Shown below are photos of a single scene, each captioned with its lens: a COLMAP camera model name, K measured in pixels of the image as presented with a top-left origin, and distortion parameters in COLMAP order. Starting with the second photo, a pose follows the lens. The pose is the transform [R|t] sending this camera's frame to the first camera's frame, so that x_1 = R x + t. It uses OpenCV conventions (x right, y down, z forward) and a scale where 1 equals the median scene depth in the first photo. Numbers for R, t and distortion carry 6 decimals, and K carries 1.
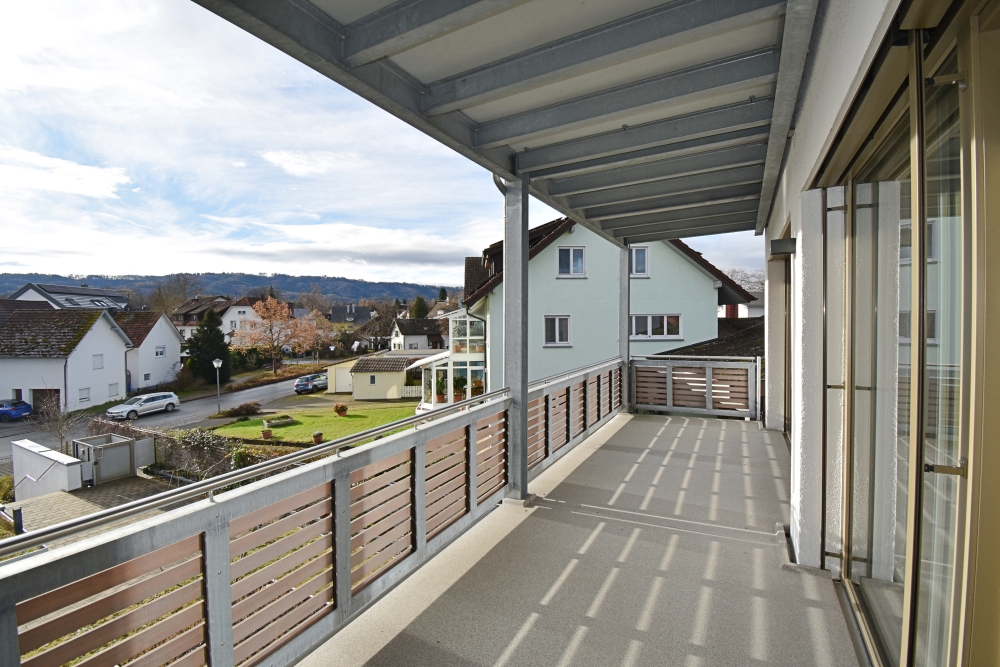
lens RADIAL K [[442.6, 0, 501.8], [0, 442.6, 328.3], [0, 0, 1]] dist [-0.020839, -0.003969]
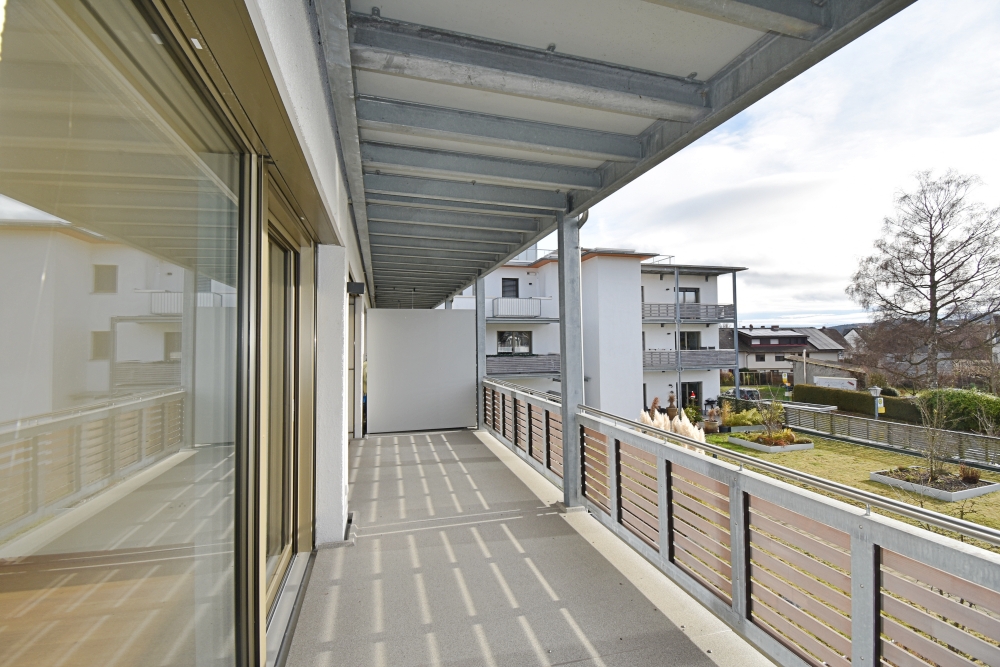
lens RADIAL K [[442.6, 0, 508.7], [0, 442.6, 316.4], [0, 0, 1]] dist [-0.020839, -0.003969]
pose [[-0.709445, -0.022055, -0.704416, 0.984279], [0.000477, 0.999495, -0.031775, -0.052590], [0.704761, -0.022879, -0.709076, 1.775962]]
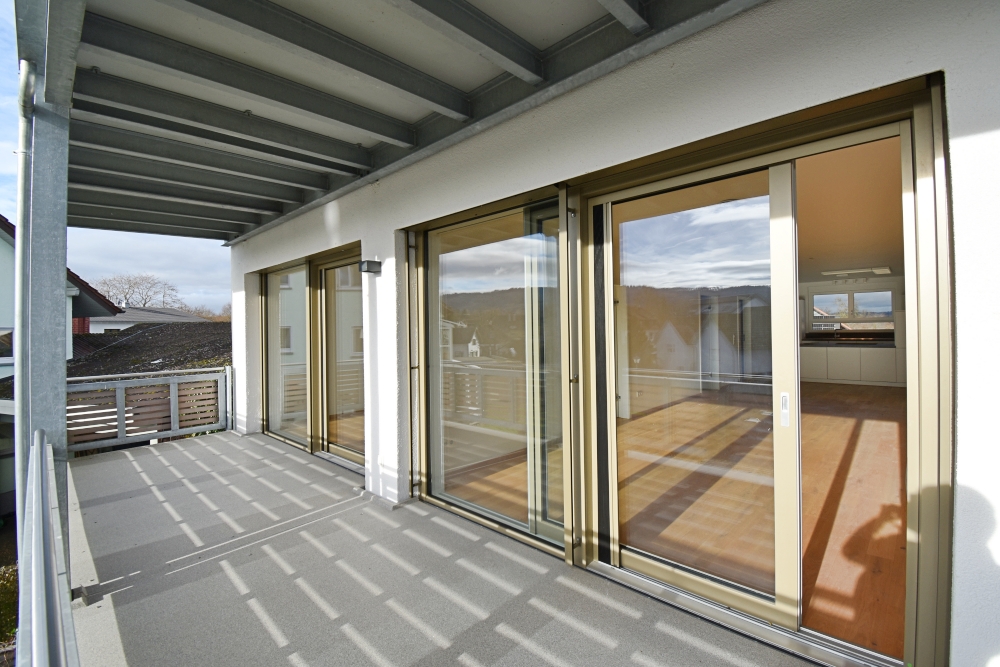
lens RADIAL K [[442.6, 0, 505.4], [0, 442.6, 328.3], [0, 0, 1]] dist [-0.020839, -0.003969]
pose [[0.249395, 0.004434, 0.968392, -0.411962], [0.033683, 0.999345, -0.013250, 0.021726], [-0.967816, 0.035923, 0.249082, 0.228995]]
